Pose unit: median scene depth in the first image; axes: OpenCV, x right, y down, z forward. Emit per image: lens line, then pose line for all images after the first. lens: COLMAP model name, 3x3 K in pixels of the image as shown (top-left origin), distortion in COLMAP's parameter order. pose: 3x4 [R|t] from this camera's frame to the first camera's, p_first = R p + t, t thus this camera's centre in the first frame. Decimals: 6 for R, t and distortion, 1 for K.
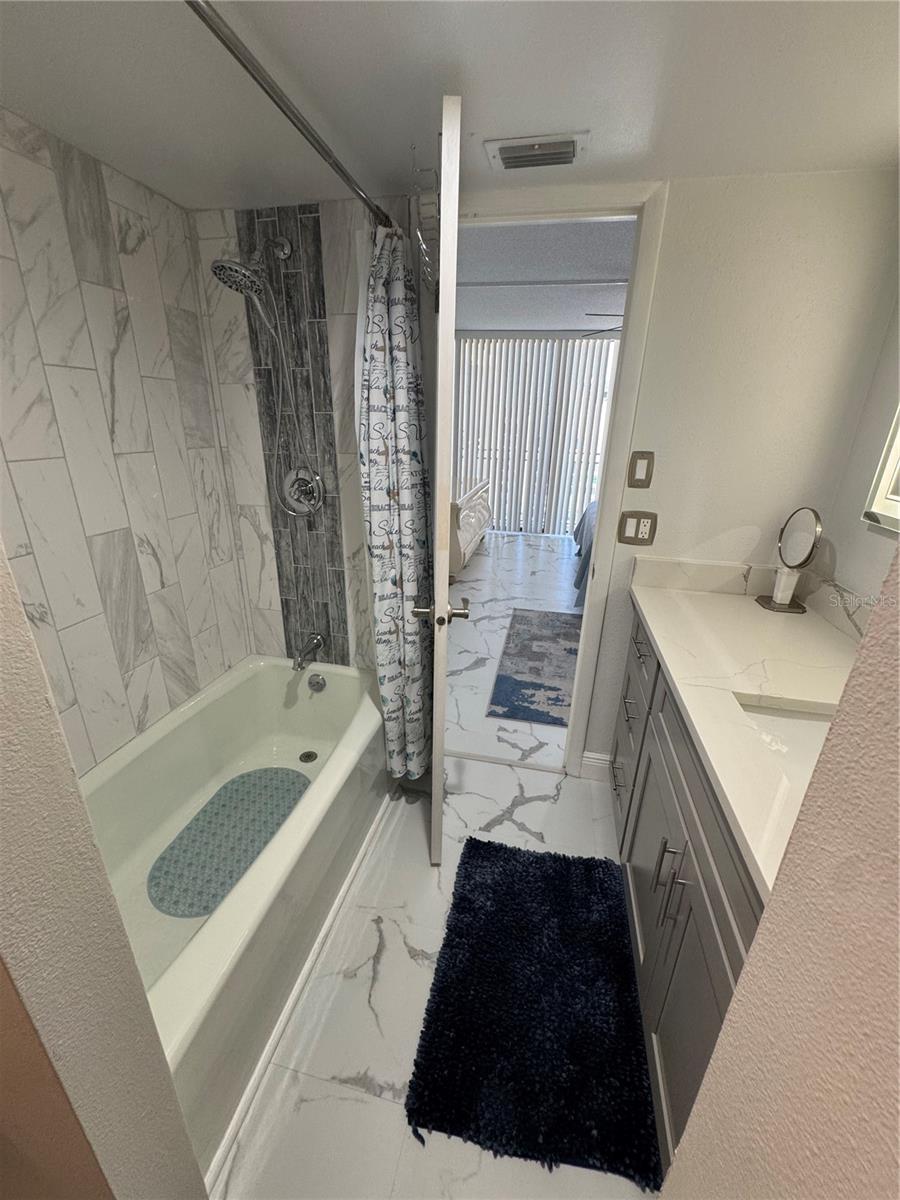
lens RADIAL K [[480.3, 0, 450.0], [0, 480.3, 600.0], [0, 0, 1]] dist [-0.000459, -0.000038]
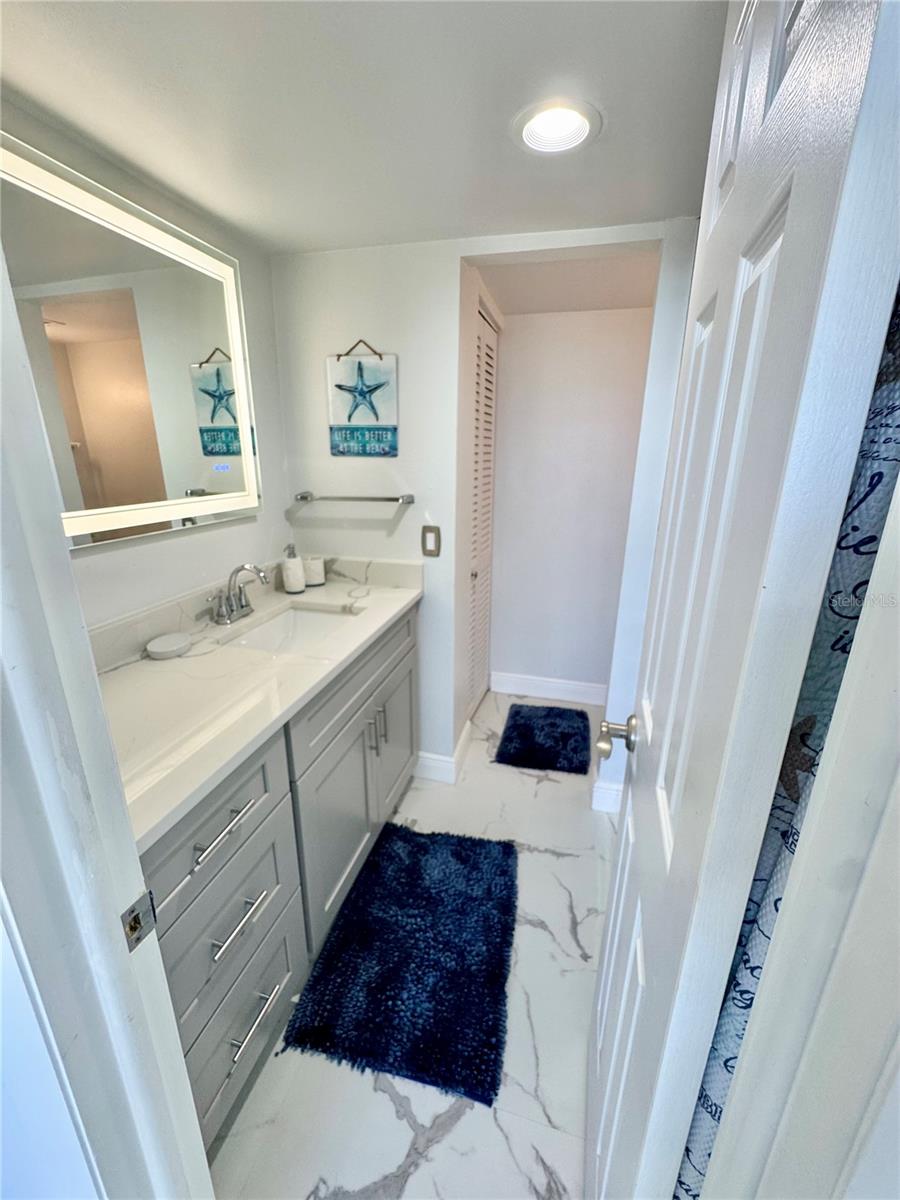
lens RADIAL K [[480.3, 0, 450.0], [0, 480.3, 600.0], [0, 0, 1]] dist [-0.000459, -0.000038]
pose [[-0.998107, -0.049648, 0.036310, 0.126017], [-0.016699, 0.786876, 0.616885, -0.499951], [-0.059198, 0.615110, -0.786216, 1.355269]]
